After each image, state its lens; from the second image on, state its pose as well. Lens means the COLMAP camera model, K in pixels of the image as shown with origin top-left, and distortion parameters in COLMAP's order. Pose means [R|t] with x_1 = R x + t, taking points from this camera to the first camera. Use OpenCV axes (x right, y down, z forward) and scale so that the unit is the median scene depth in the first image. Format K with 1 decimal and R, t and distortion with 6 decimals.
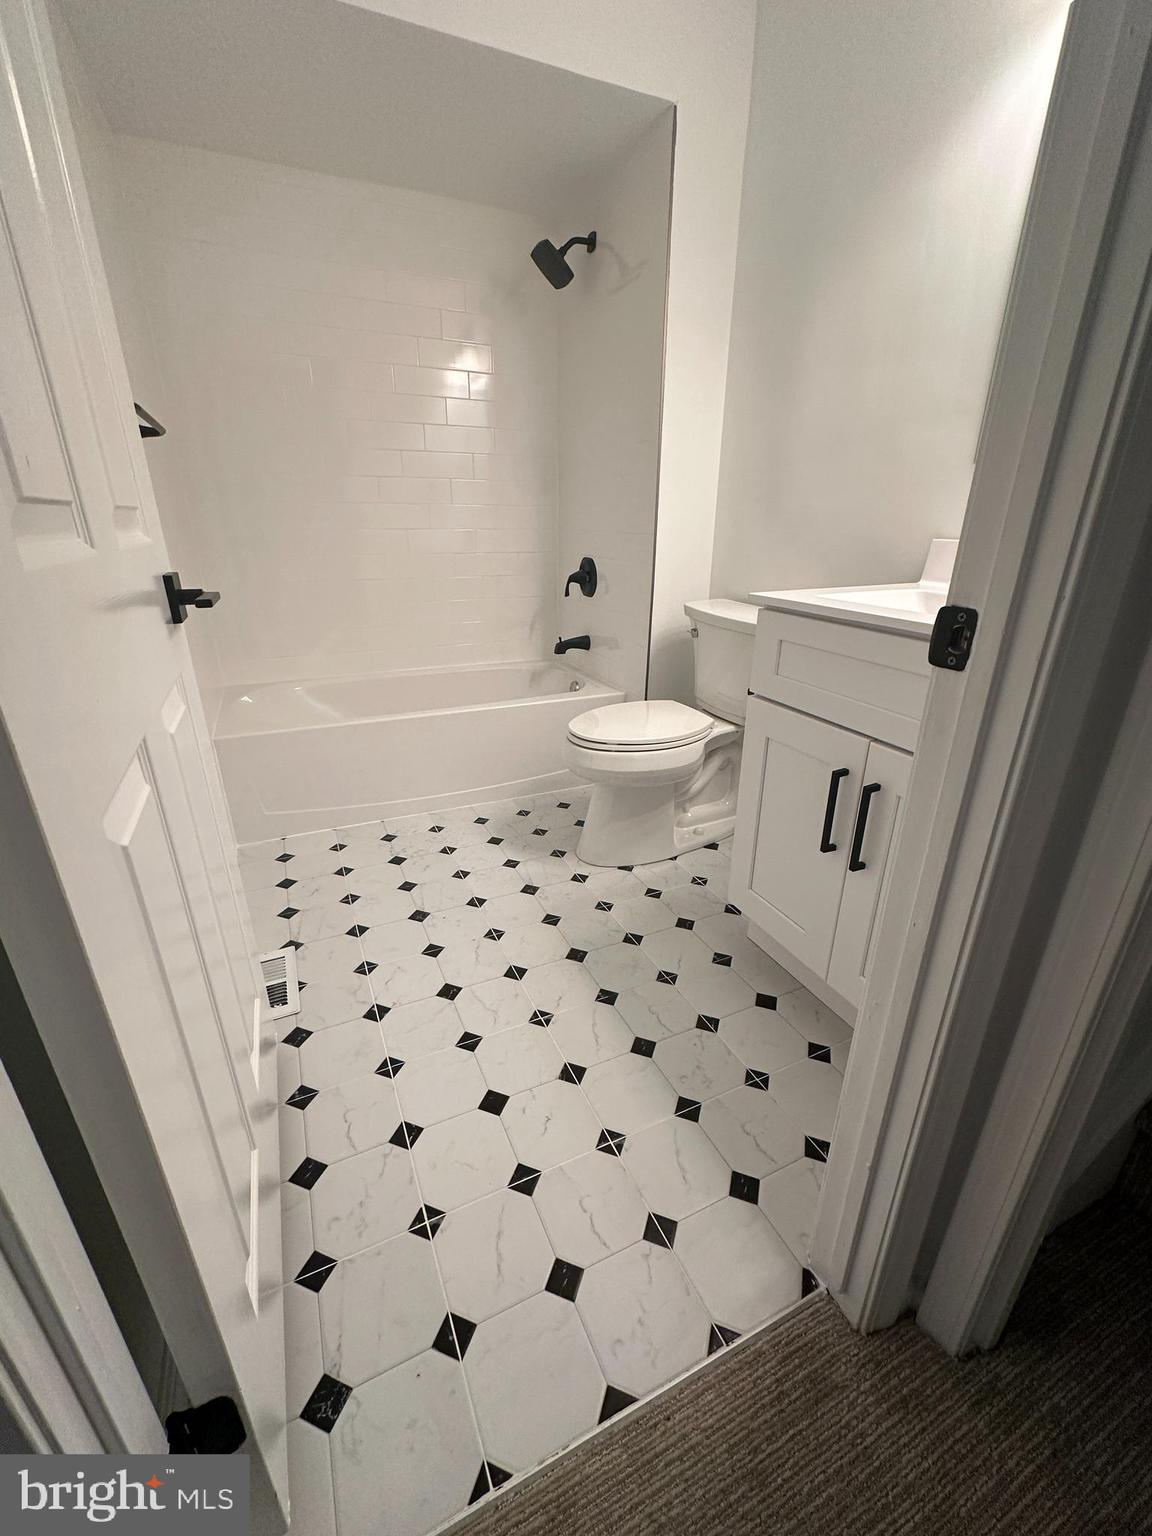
lens RADIAL K [[628.9, 0, 574.3], [0, 628.9, 764.8], [0, 0, 1]] dist [-0.004860, 0.001274]
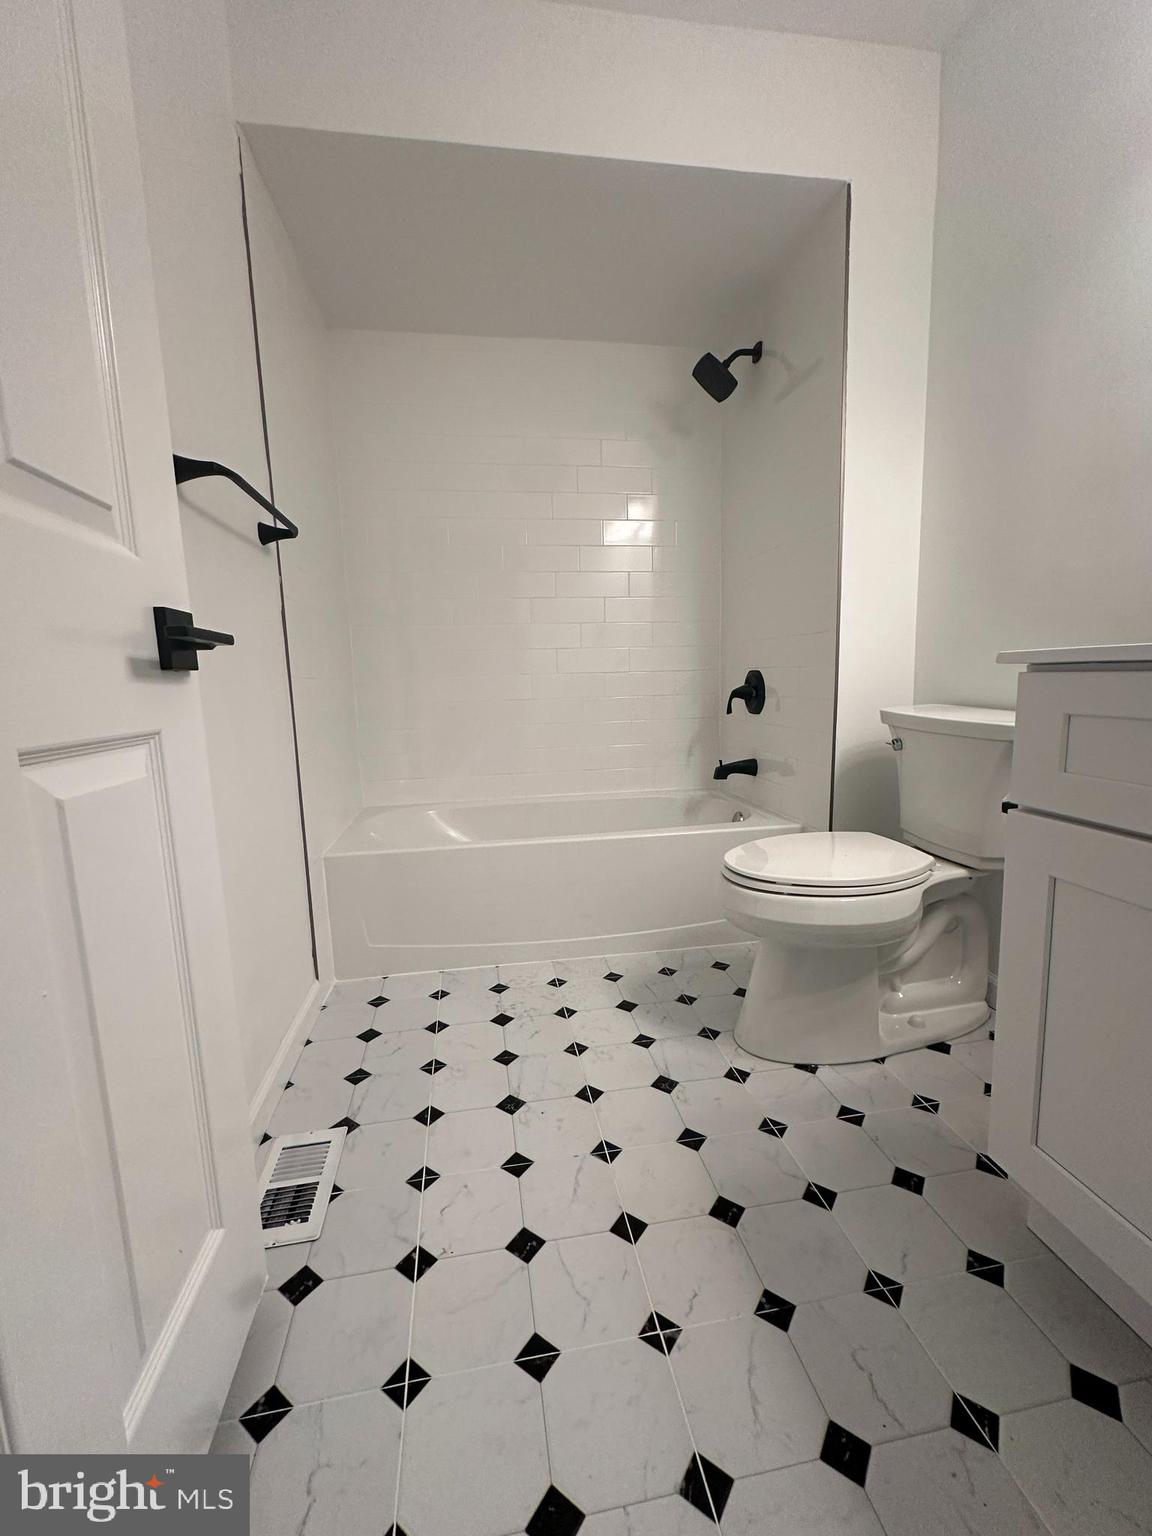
lens RADIAL K [[628.9, 0, 576.8], [0, 628.9, 765.1], [0, 0, 1]] dist [-0.004860, 0.001274]
pose [[0.964725, 0.003798, -0.263232, 0.018717], [-0.064877, 0.972487, -0.223739, 0.010708], [0.255140, 0.232924, 0.938429, 0.207946]]
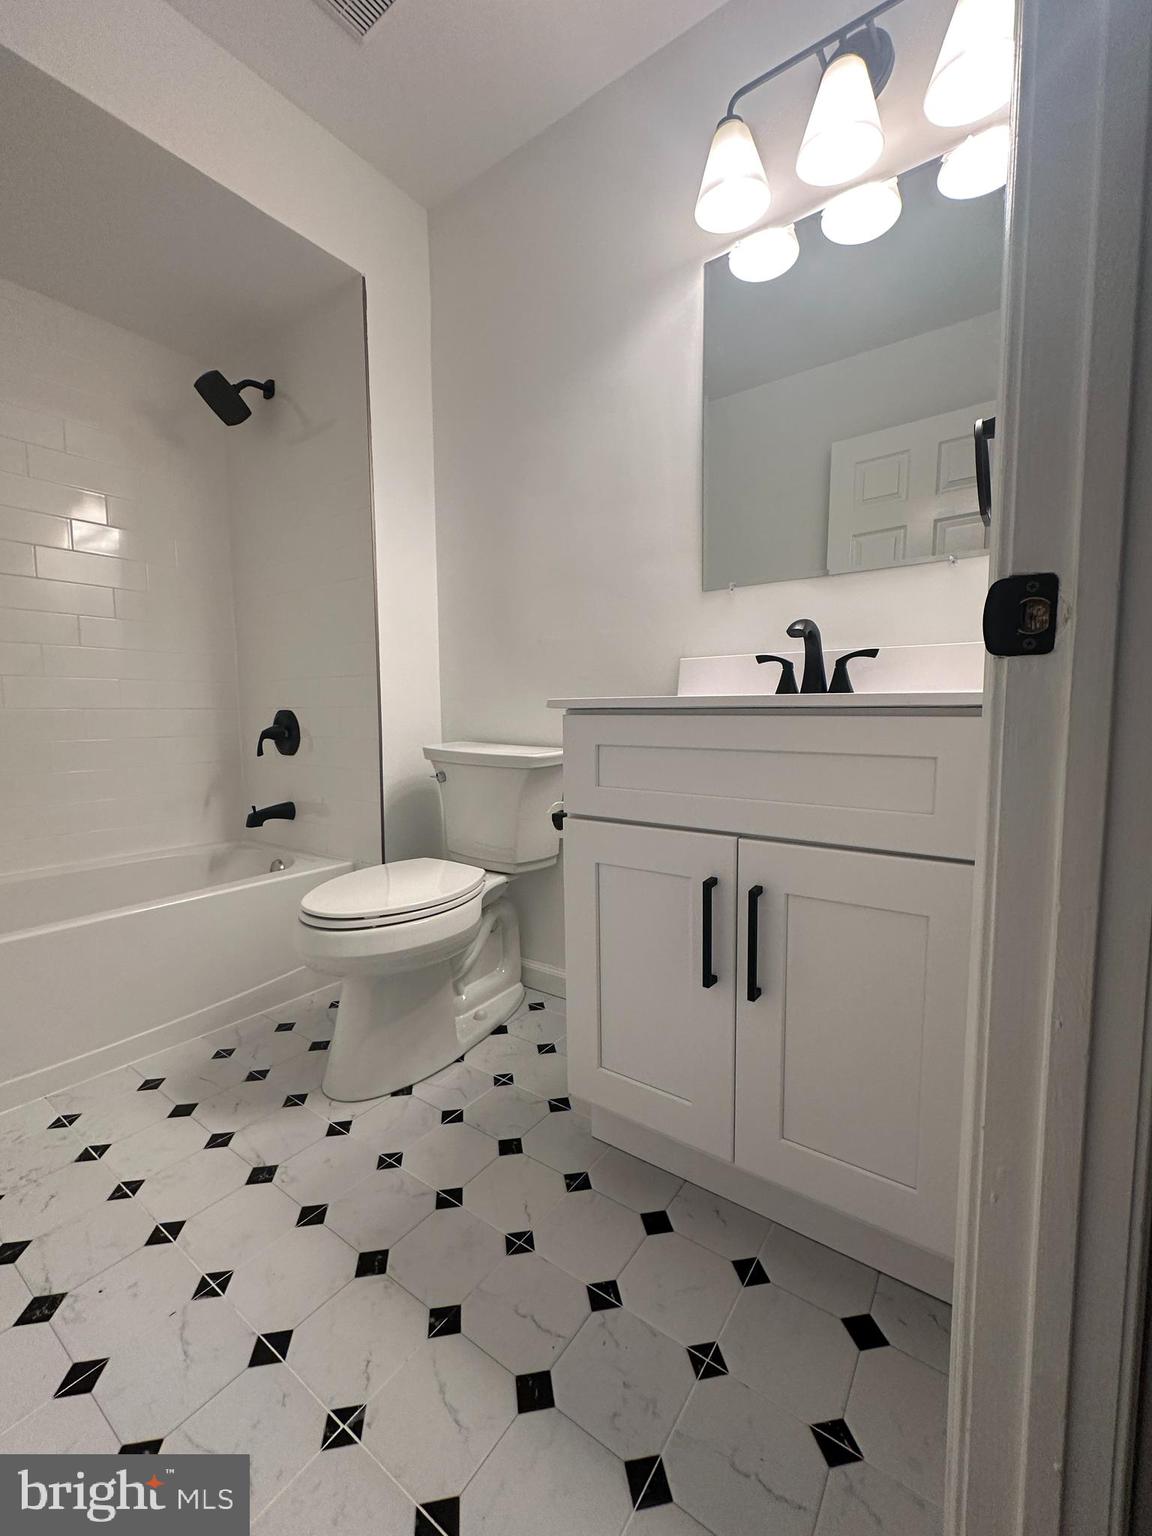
lens RADIAL K [[628.9, 0, 573.4], [0, 628.9, 766.0], [0, 0, 1]] dist [-0.004860, 0.001274]
pose [[0.868547, -0.056129, 0.492419, -0.082238], [0.194024, 0.952772, -0.233625, 0.014757], [-0.456049, 0.298455, 0.838417, 0.199040]]
